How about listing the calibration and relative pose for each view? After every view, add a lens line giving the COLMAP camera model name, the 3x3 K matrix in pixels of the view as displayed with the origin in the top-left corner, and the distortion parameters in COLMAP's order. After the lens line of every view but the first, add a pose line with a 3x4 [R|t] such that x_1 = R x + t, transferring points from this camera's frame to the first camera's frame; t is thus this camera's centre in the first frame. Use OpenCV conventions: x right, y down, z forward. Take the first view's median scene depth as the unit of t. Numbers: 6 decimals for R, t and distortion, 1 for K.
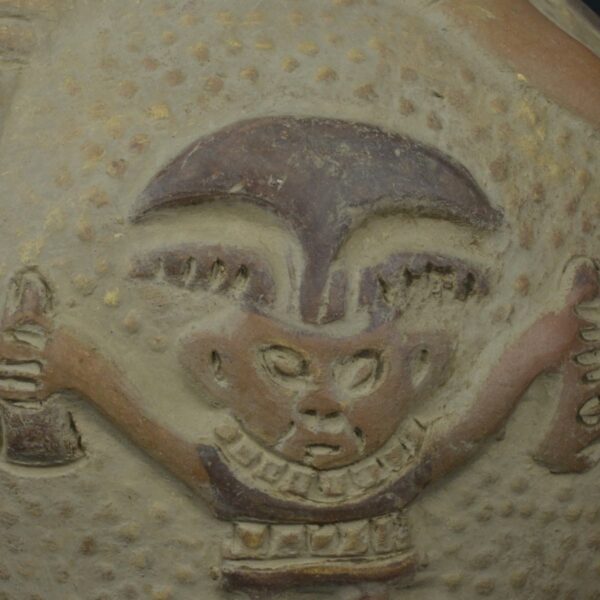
lens RADIAL K [[1908.9, 0, 298.8], [0, 1908.9, 301.3], [0, 0, 1]] dist [0.017715, 0.000000]
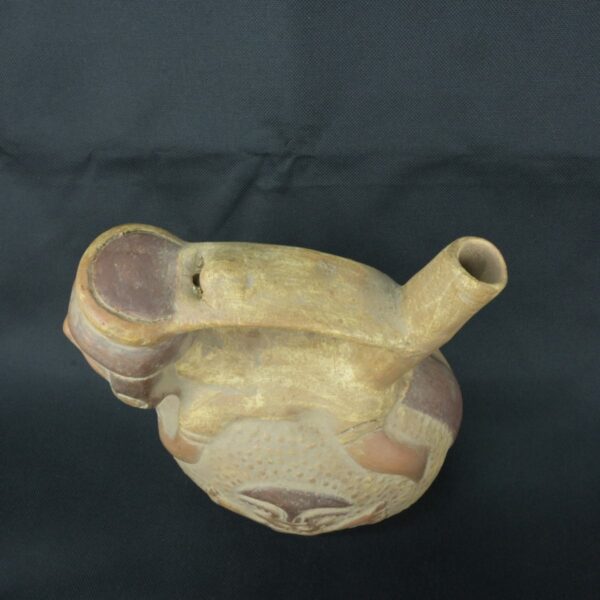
lens RADIAL K [[611.8, 0, 299.7], [0, 611.8, 299.8], [0, 0, 1]] dist [0.000520, 0.000000]
pose [[0.972652, 0.187321, -0.137330, 0.097142], [0.005760, 0.571621, 0.820497, -1.086862], [0.232197, -0.798849, 0.554910, 0.695107]]
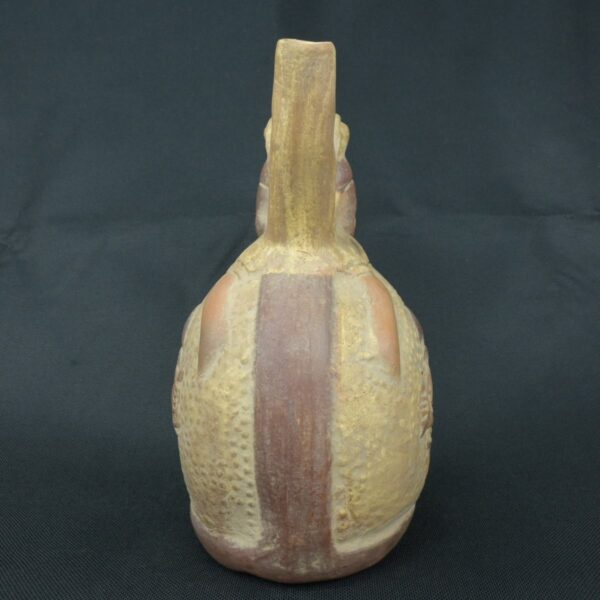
lens RADIAL K [[611.8, 0, 298.4], [0, 611.8, 300.6], [0, 0, 1]] dist [0.000520, 0.000000]
pose [[-0.193674, 0.152361, -0.969163, 1.051354], [-0.115219, 0.977498, 0.176697, -0.322749], [0.974277, 0.145888, -0.171761, 1.365268]]
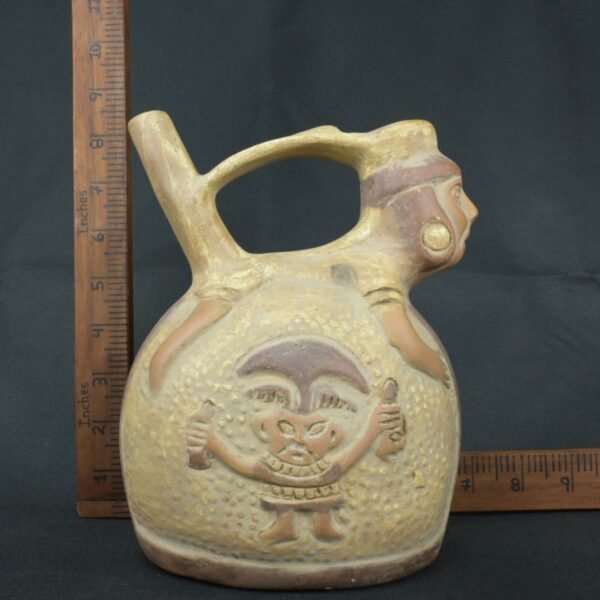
lens RADIAL K [[713.1, 0, 300.8], [0, 713.1, 299.7], [0, 0, 1]] dist [0.001786, 0.000000]
pose [[-0.992206, 0.066589, 0.105326, -0.182028], [0.079138, 0.989634, 0.119839, -0.330483], [-0.096254, 0.127240, -0.987190, 2.437554]]
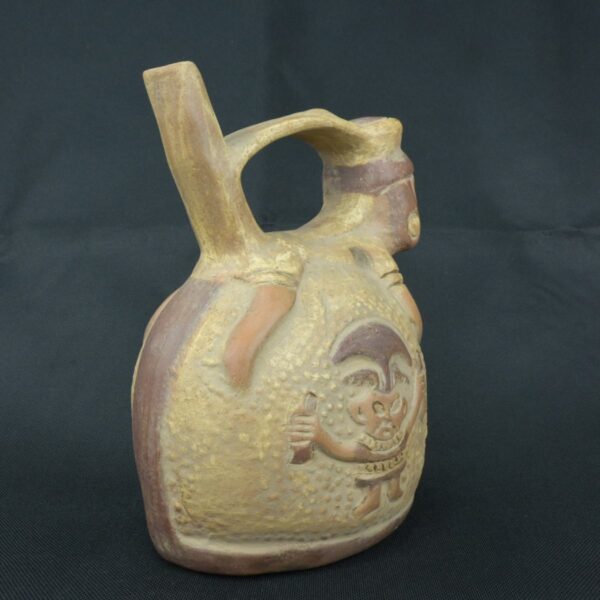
lens RADIAL K [[611.8, 0, 301.5], [0, 611.8, 300.1], [0, 0, 1]] dist [0.000520, 0.000000]
pose [[-0.821135, 0.104507, -0.561084, 0.578727], [-0.036261, 0.971553, 0.234028, -0.402441], [0.569581, 0.212515, -0.793987, 2.081822]]
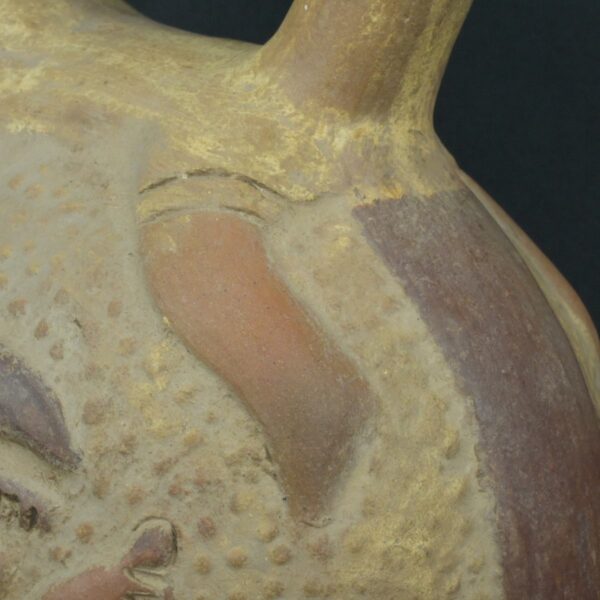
lens RADIAL K [[1908.9, 0, 298.1], [0, 1908.9, 299.6], [0, 0, 1]] dist [0.017715, 0.000000]
pose [[0.684779, 0.223740, -0.693555, 0.867072], [-0.137169, 0.974265, 0.178864, -0.323808], [0.715725, -0.027348, 0.697846, 0.393548]]
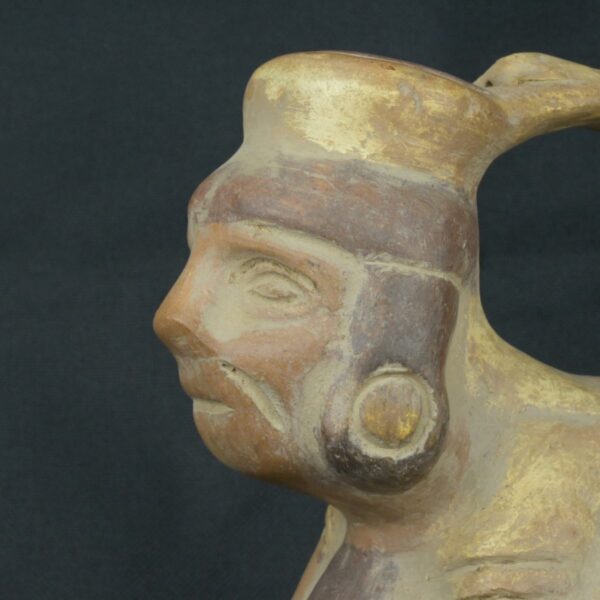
lens RADIAL K [[1908.9, 0, 300.4], [0, 1908.9, 299.6], [0, 0, 1]] dist [0.017715, 0.000000]
pose [[0.967539, -0.019637, 0.251958, -0.580740], [0.036389, 0.997413, -0.062001, -0.243181], [-0.250089, 0.069157, 0.965750, -0.043606]]
